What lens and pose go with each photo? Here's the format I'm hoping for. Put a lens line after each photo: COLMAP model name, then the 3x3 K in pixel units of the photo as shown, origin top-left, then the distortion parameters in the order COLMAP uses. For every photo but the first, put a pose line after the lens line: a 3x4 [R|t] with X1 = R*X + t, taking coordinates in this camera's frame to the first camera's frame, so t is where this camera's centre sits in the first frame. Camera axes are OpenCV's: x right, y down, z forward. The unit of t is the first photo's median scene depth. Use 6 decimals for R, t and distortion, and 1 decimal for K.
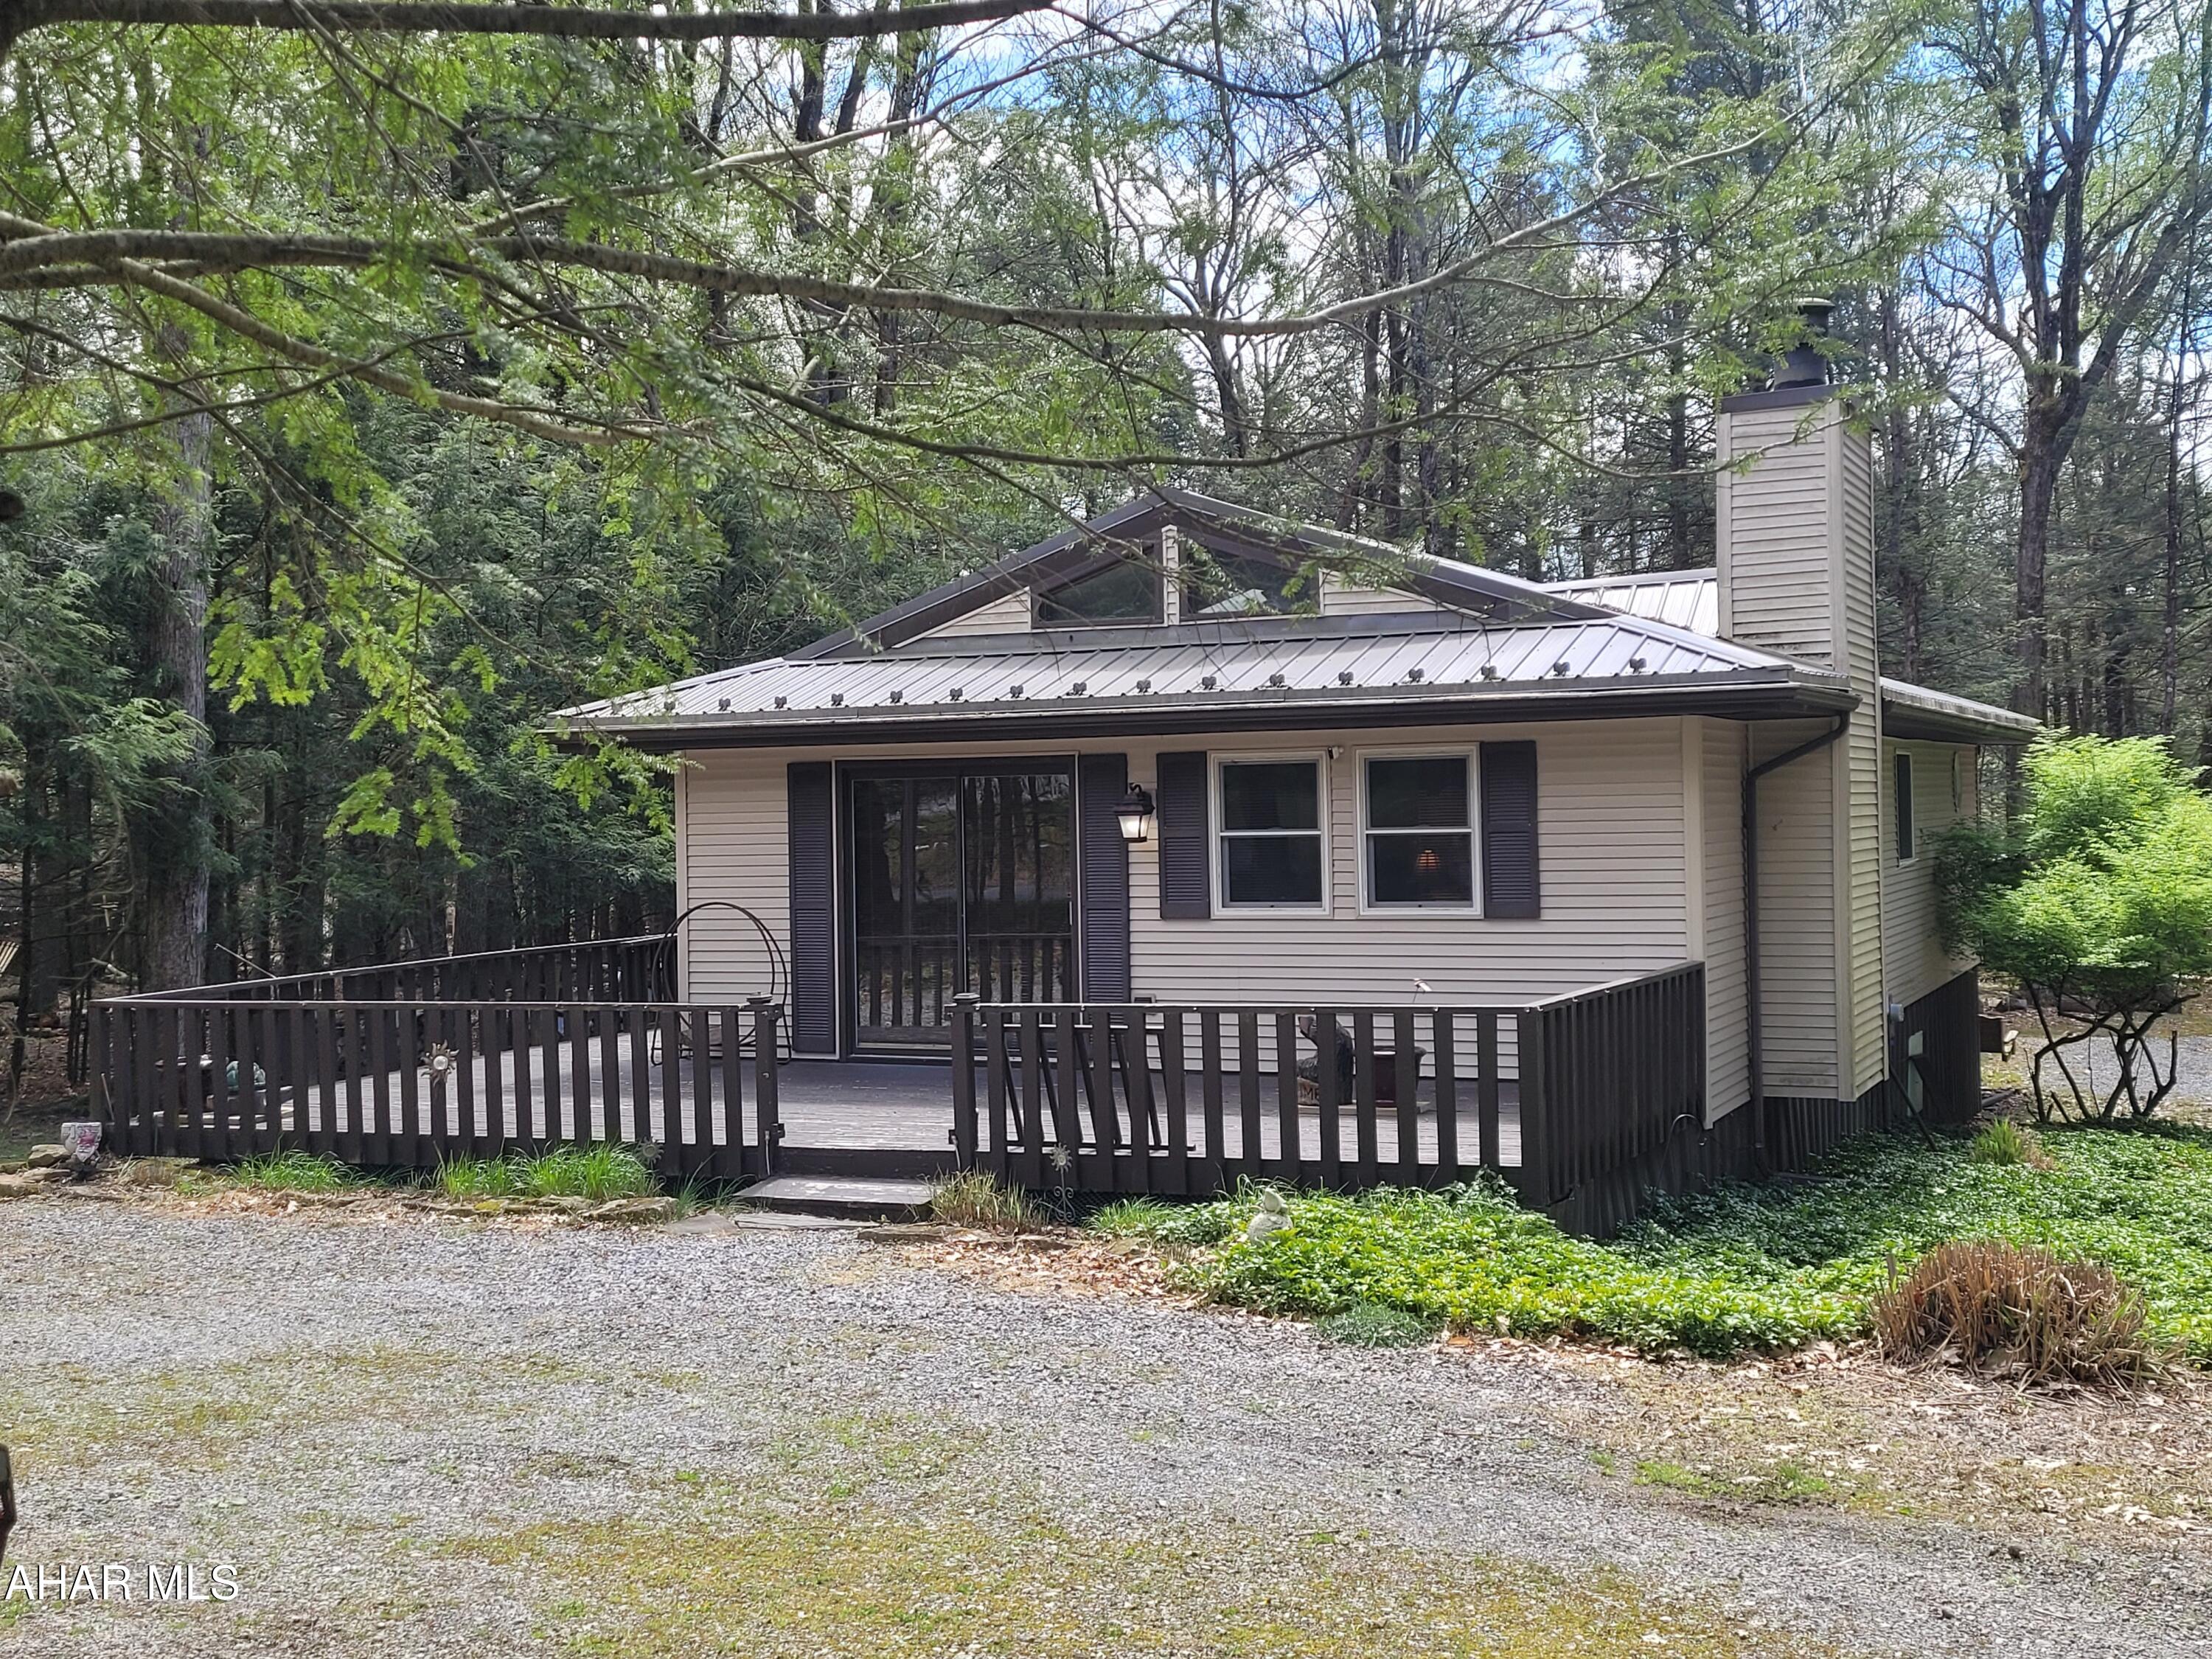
lens RADIAL K [[2505.8, 0, 1135.9], [0, 2505.8, 859.3], [0, 0, 1]] dist [0.046227, 0.000000]
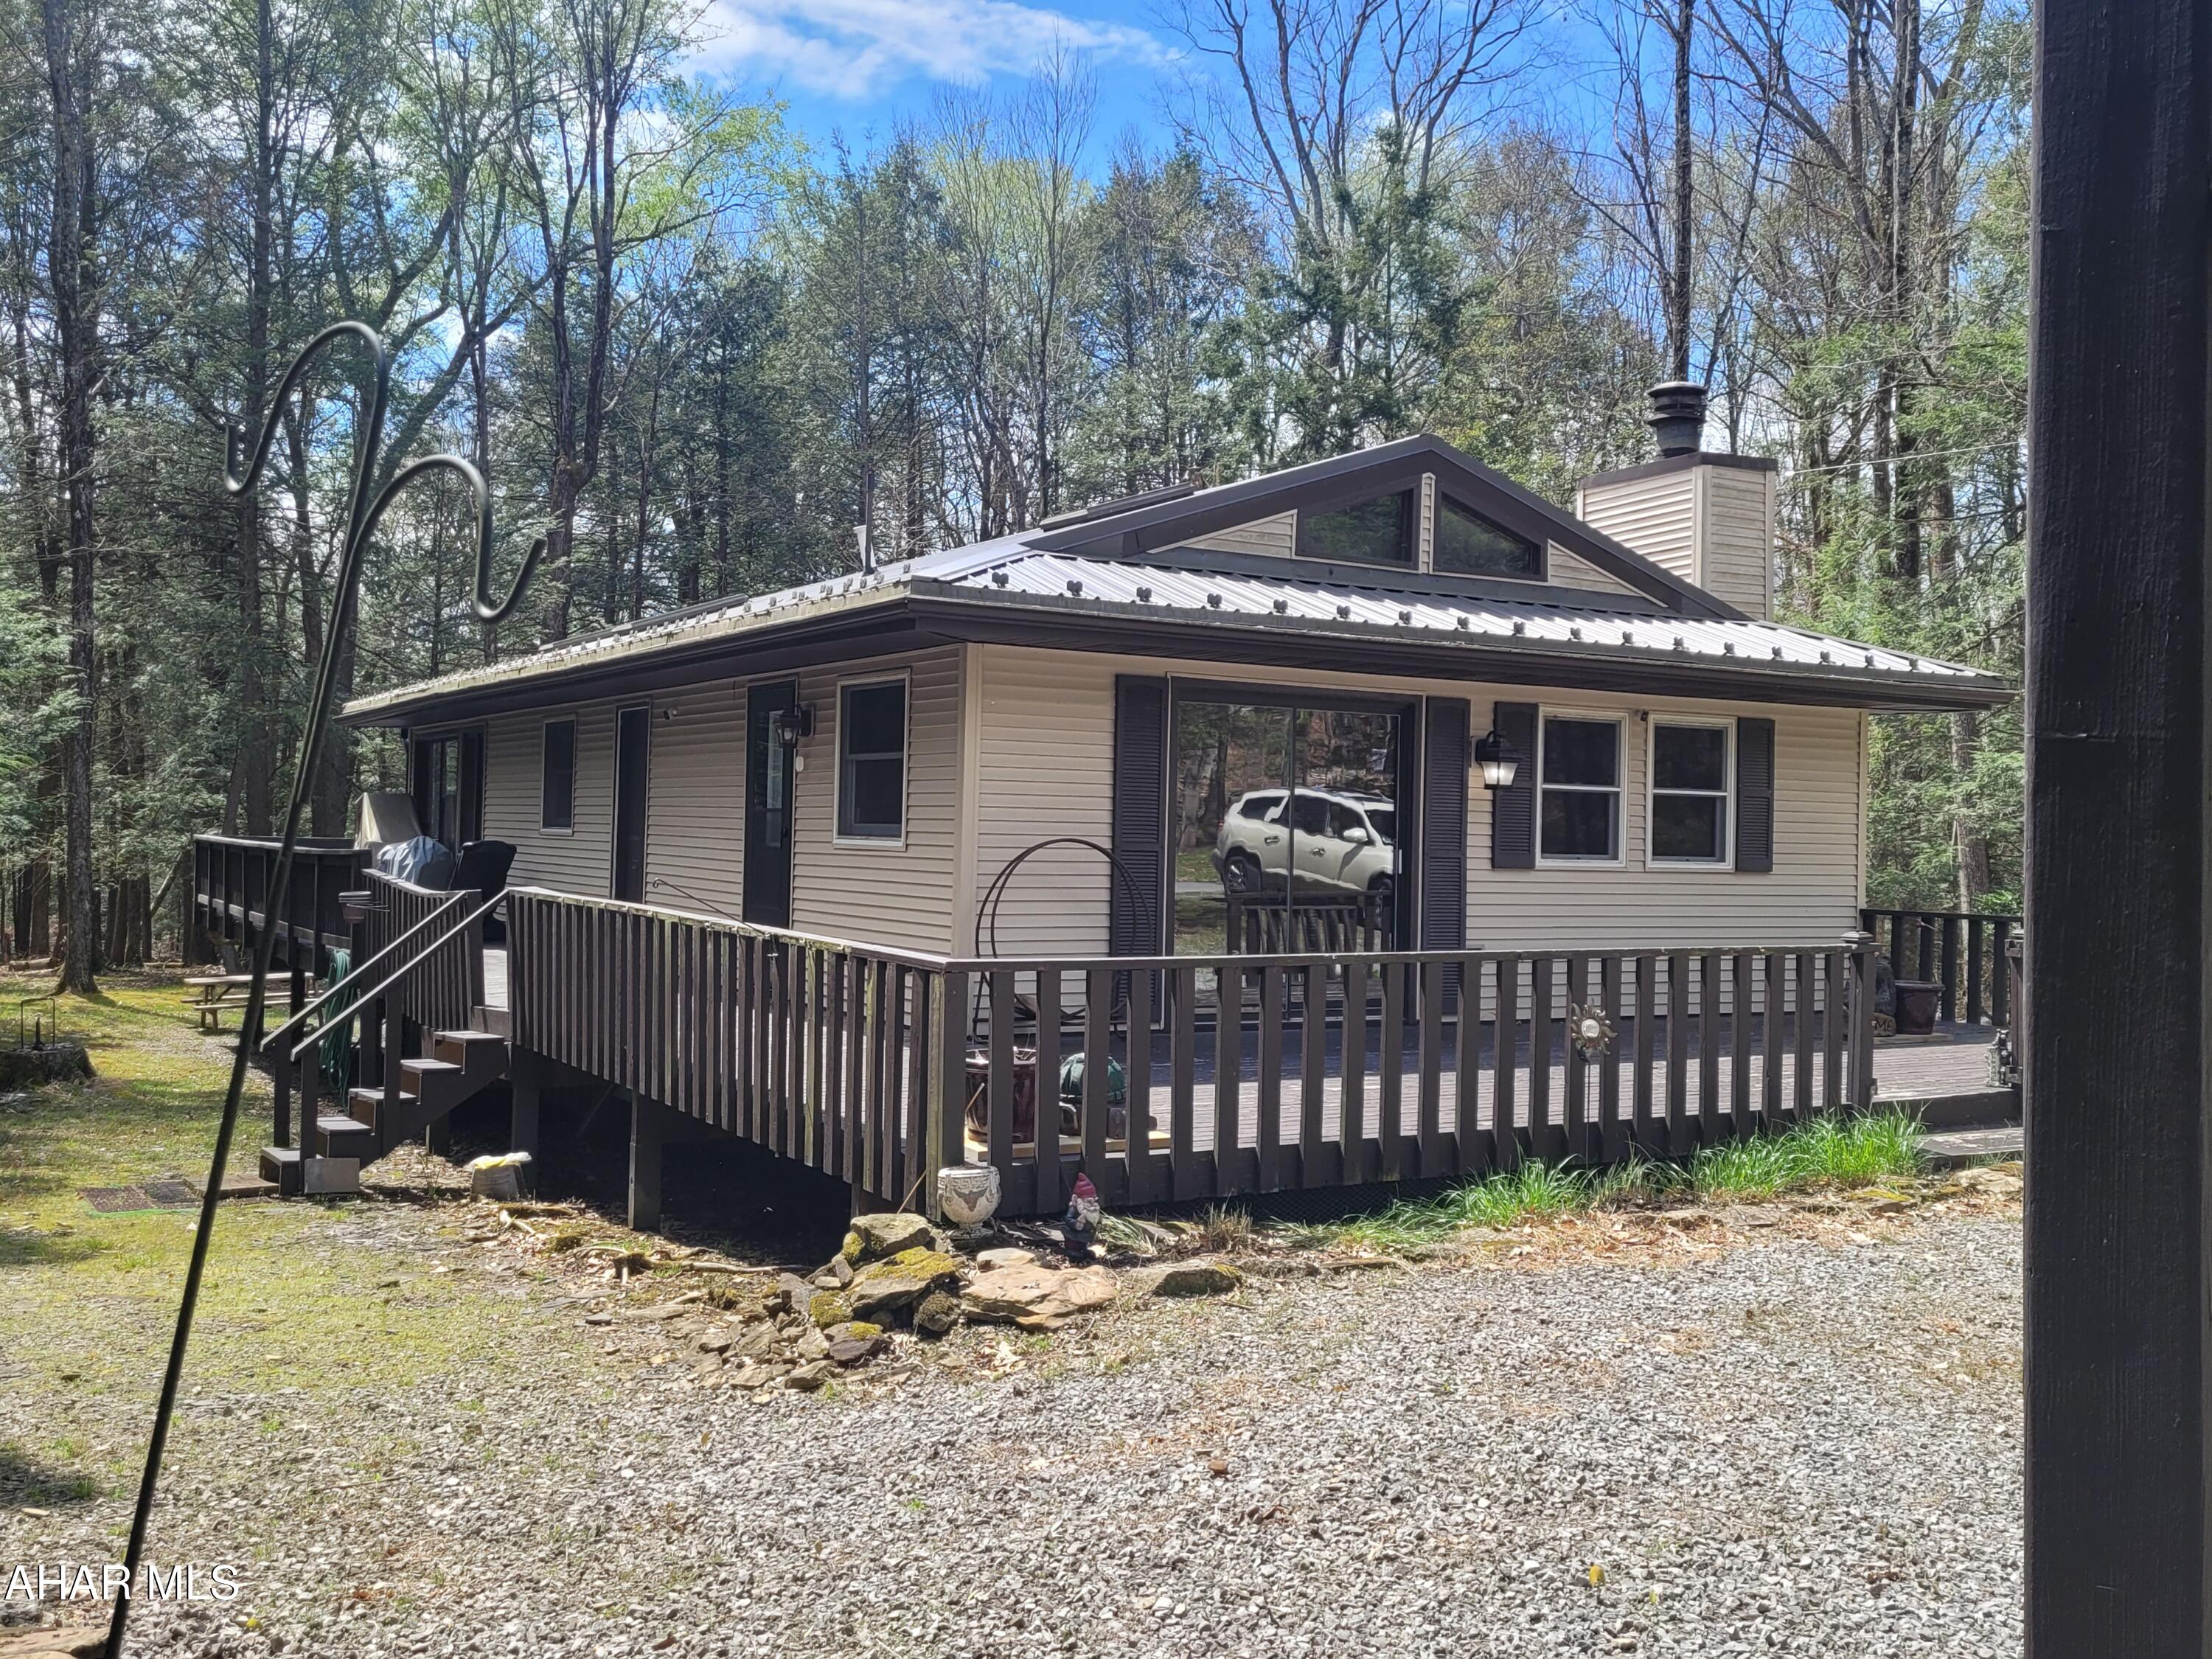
lens RADIAL K [[2053.2, 0, 1123.8], [0, 2053.2, 834.7], [0, 0, 1]] dist [0.044444, 0.000000]
pose [[0.574459, 0.033916, 0.817830, -0.764613], [-0.018754, 0.999424, -0.028274, 0.037233], [-0.818318, 0.000905, 0.574765, 0.671630]]
